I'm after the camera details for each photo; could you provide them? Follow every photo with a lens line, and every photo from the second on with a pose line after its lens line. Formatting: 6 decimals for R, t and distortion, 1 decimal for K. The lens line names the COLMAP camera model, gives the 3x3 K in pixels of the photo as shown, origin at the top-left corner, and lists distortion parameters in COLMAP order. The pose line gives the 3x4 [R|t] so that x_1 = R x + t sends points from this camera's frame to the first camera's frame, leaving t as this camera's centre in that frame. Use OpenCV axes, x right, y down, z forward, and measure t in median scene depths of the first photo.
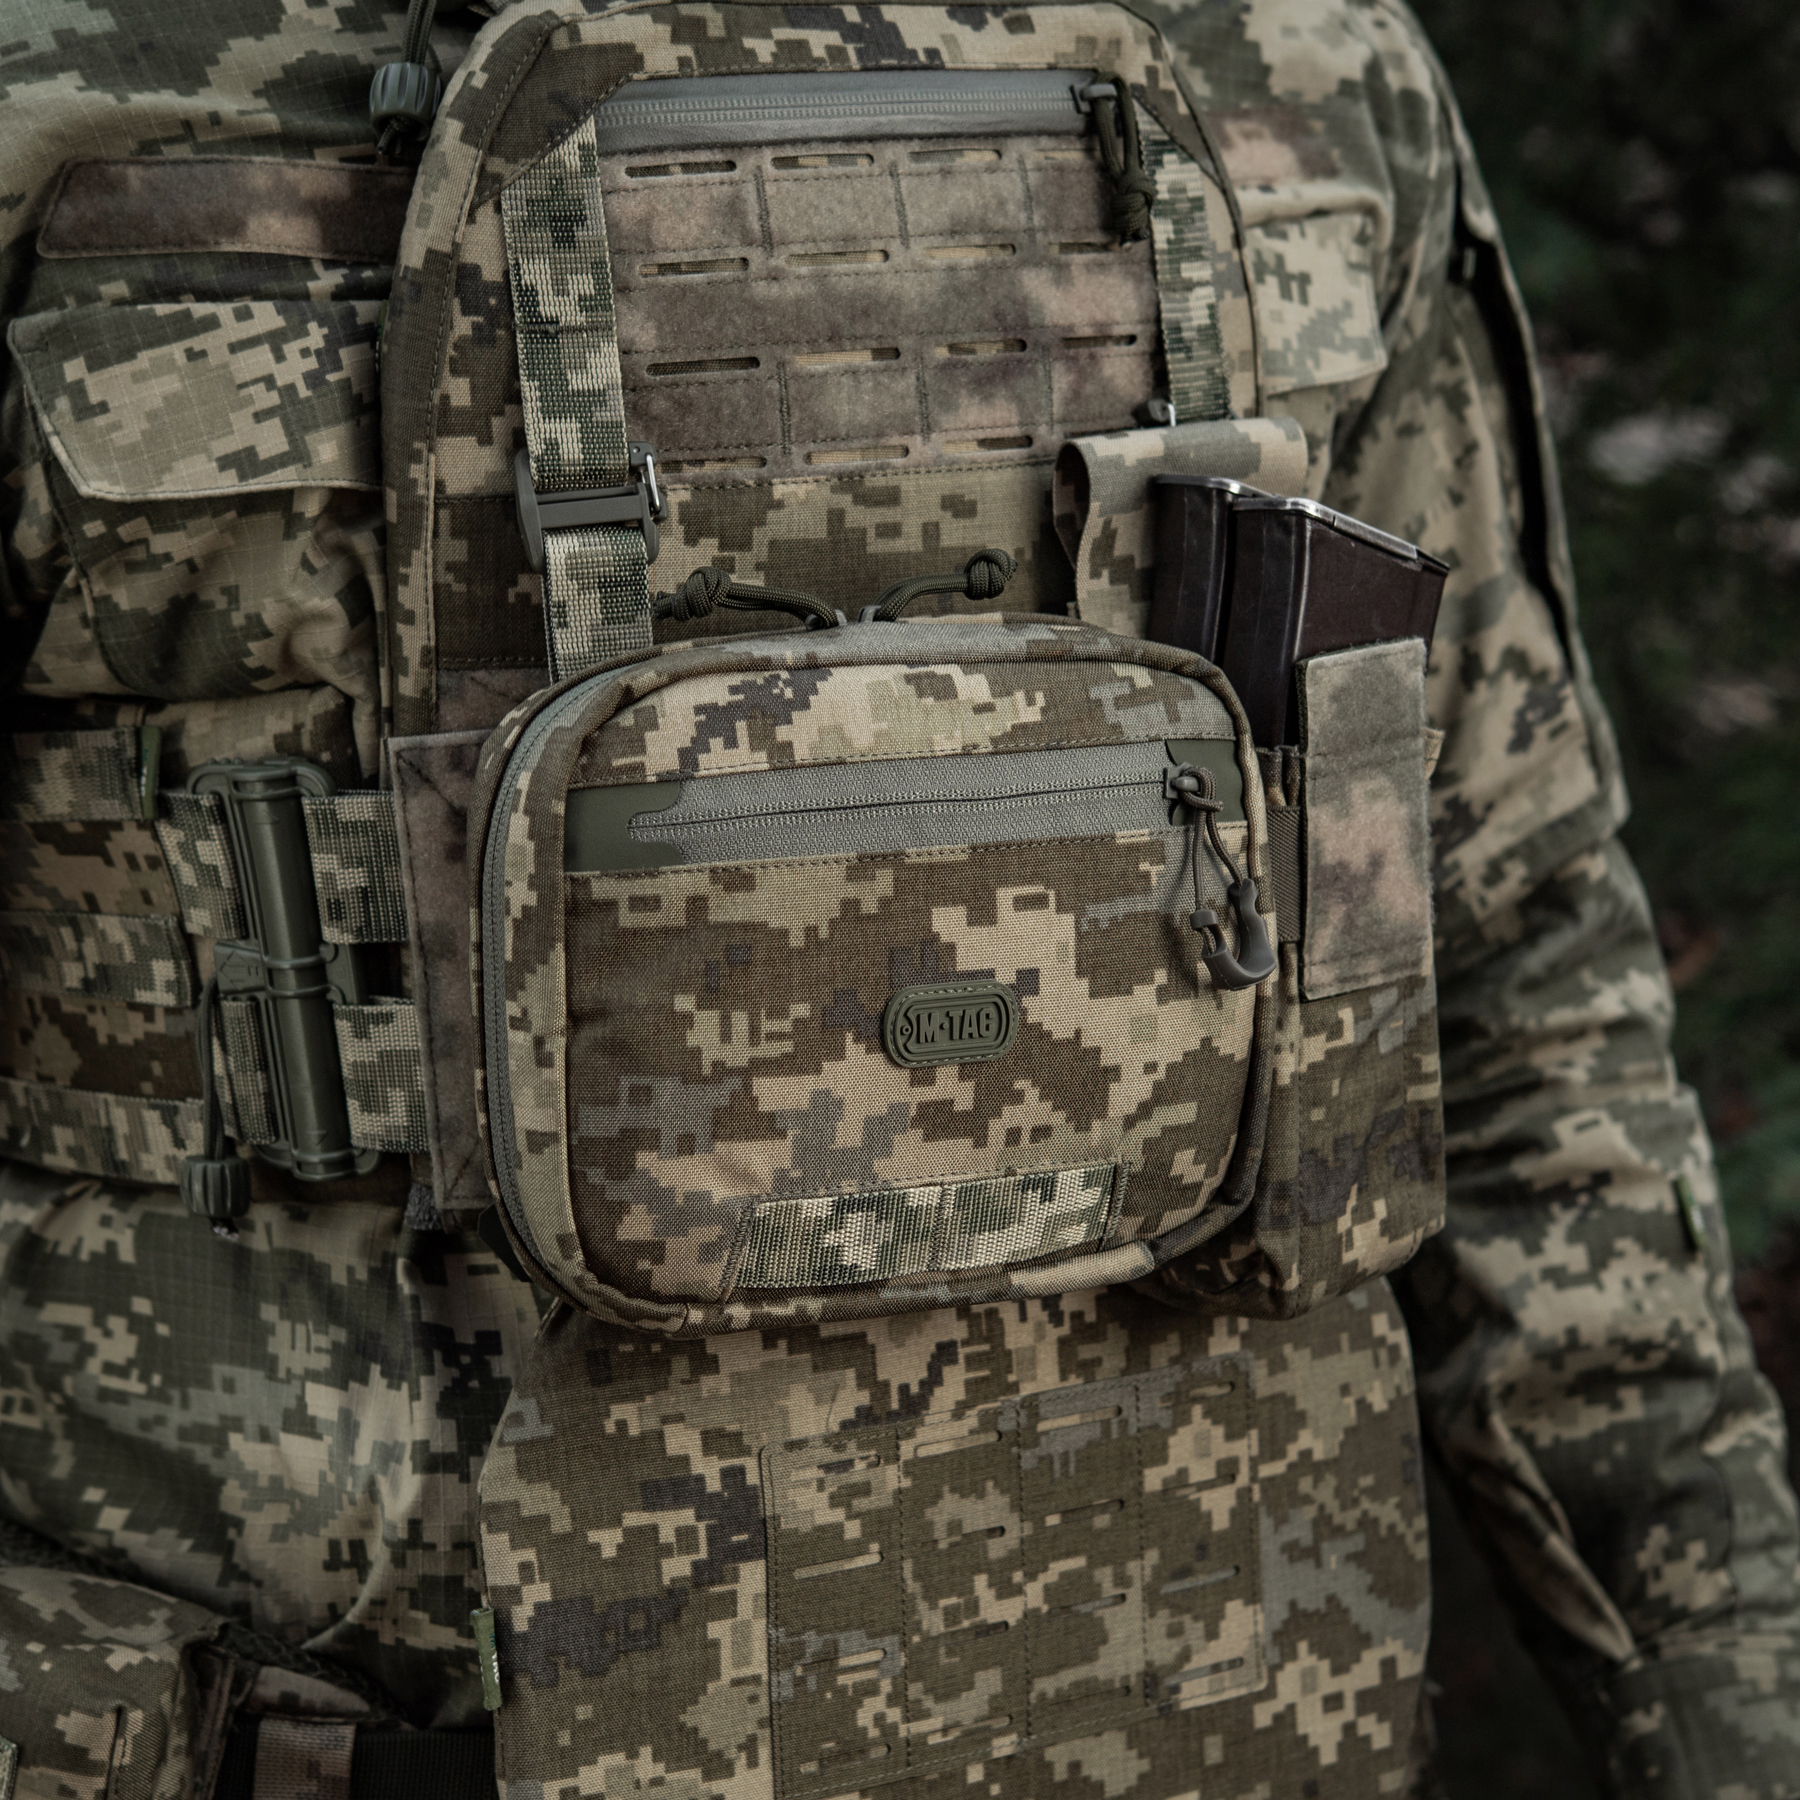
lens RADIAL K [[4857.9, 0, 1147.8], [0, 4857.9, 1181.6], [0, 0, 1]] dist [-0.049173, 0.426384]
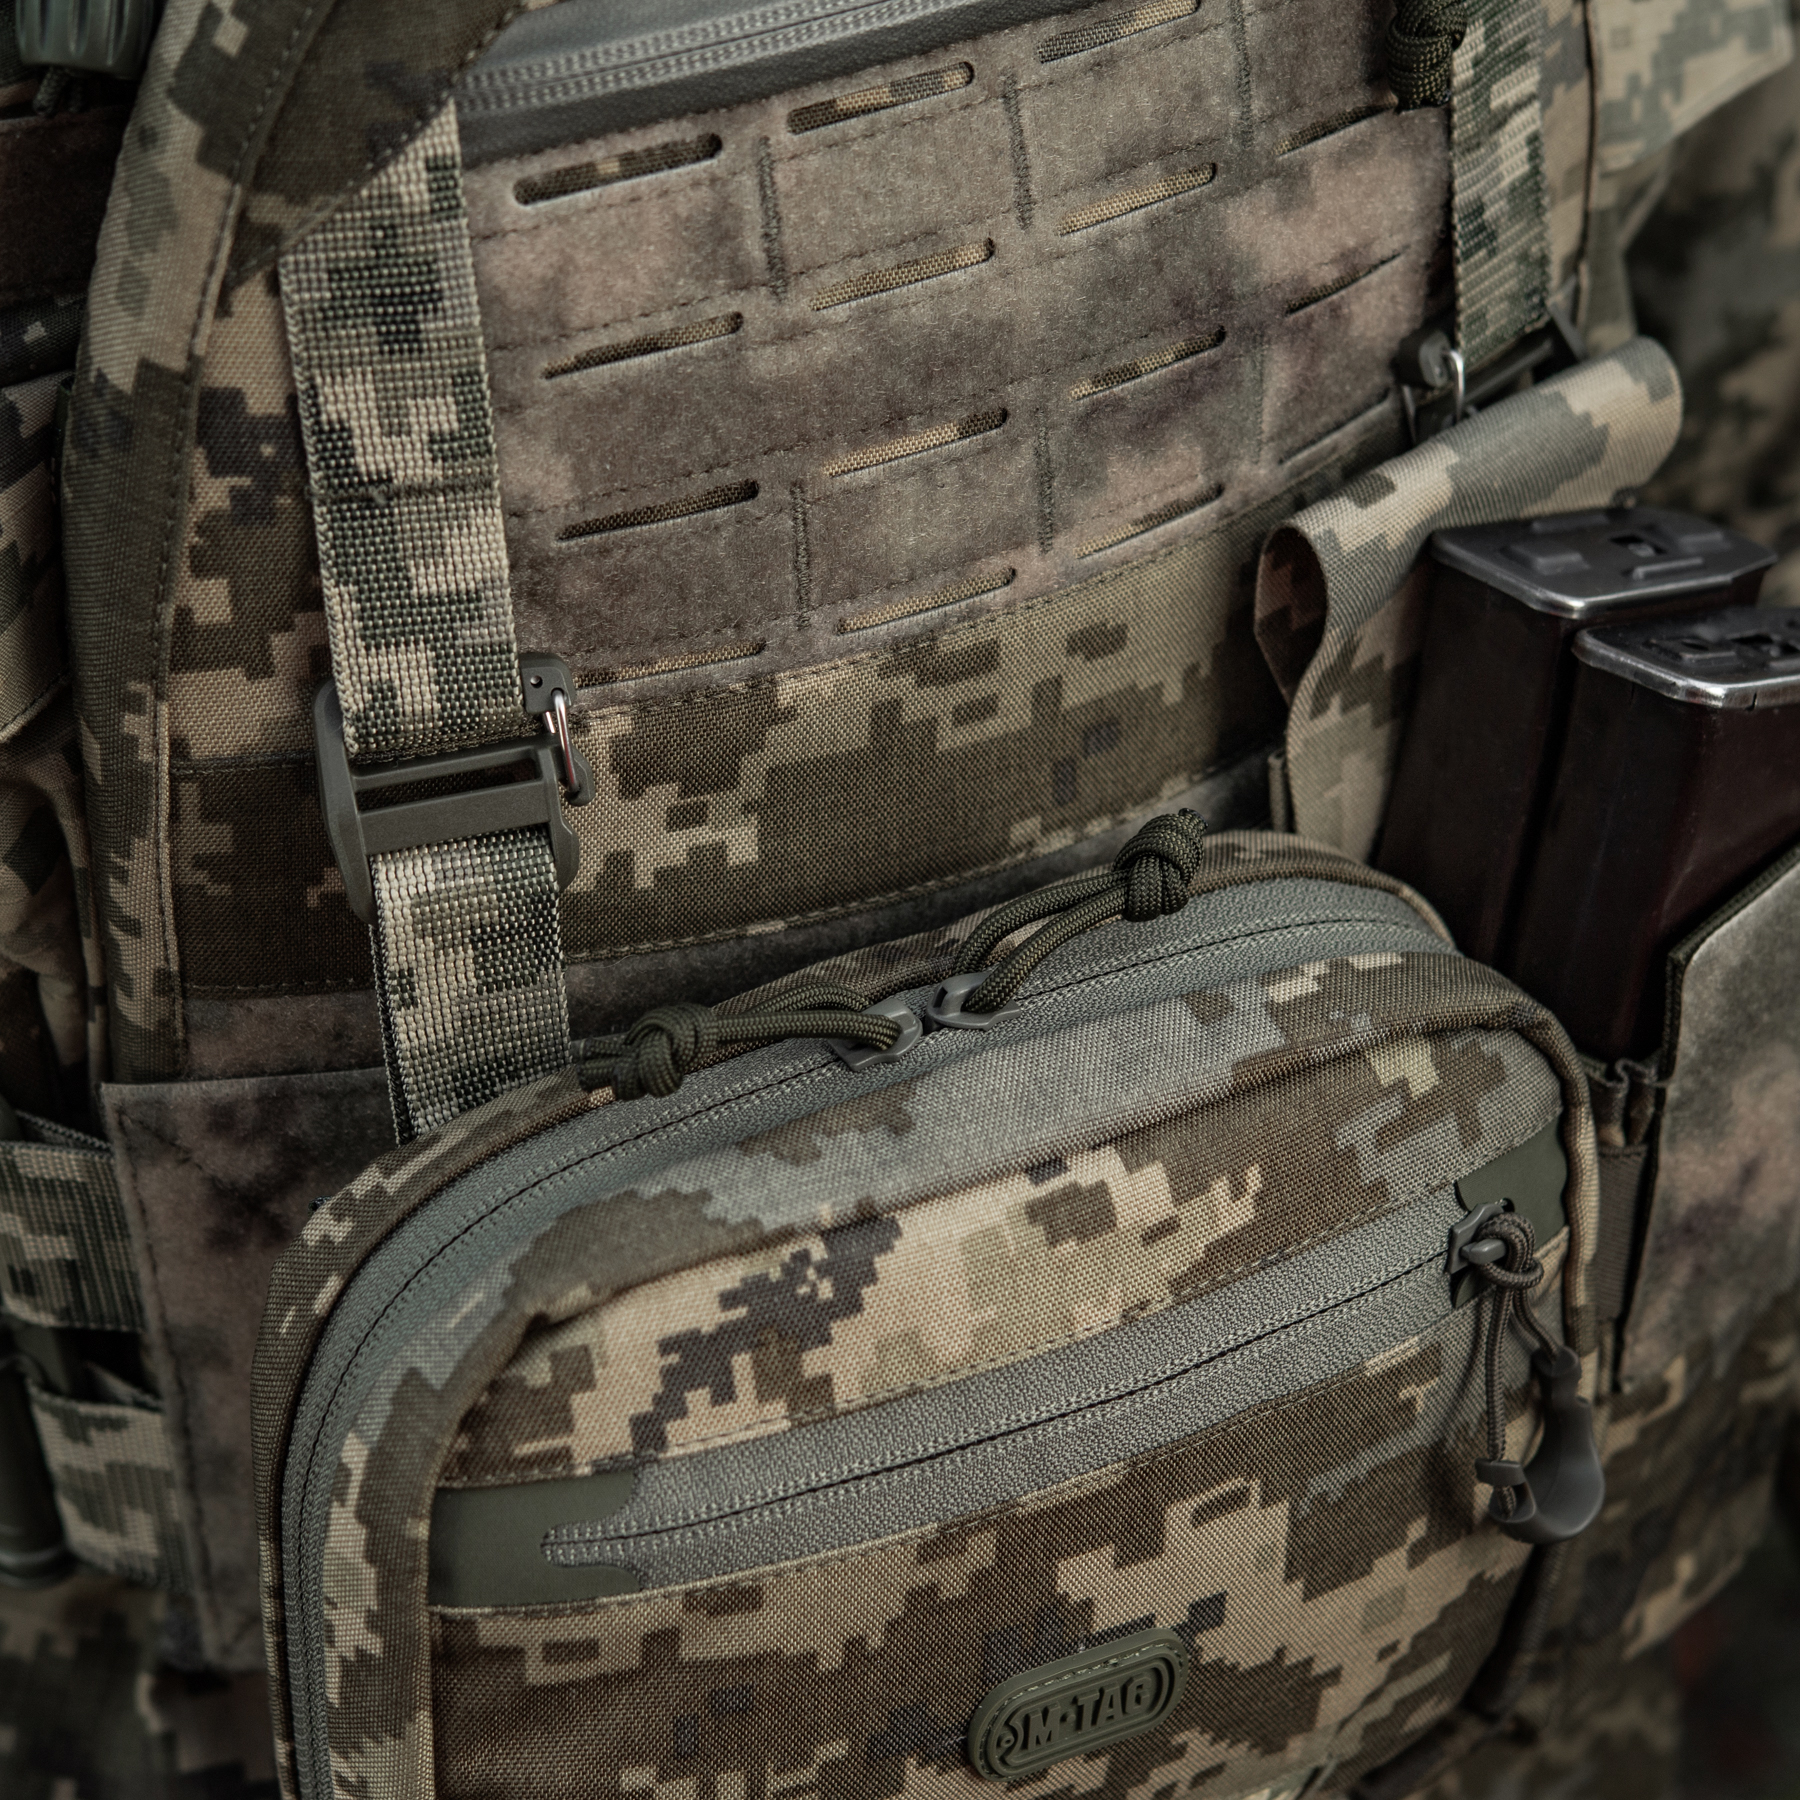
lens RADIAL K [[4910.2, 0, 1042.0], [0, 4910.2, 1225.5], [0, 0, 1]] dist [0.017306, -0.743812]
pose [[0.998994, 0.026196, 0.036402, -0.067339], [-0.039216, 0.904041, 0.425642, -0.336109], [-0.021759, -0.426642, 0.904159, 0.473940]]
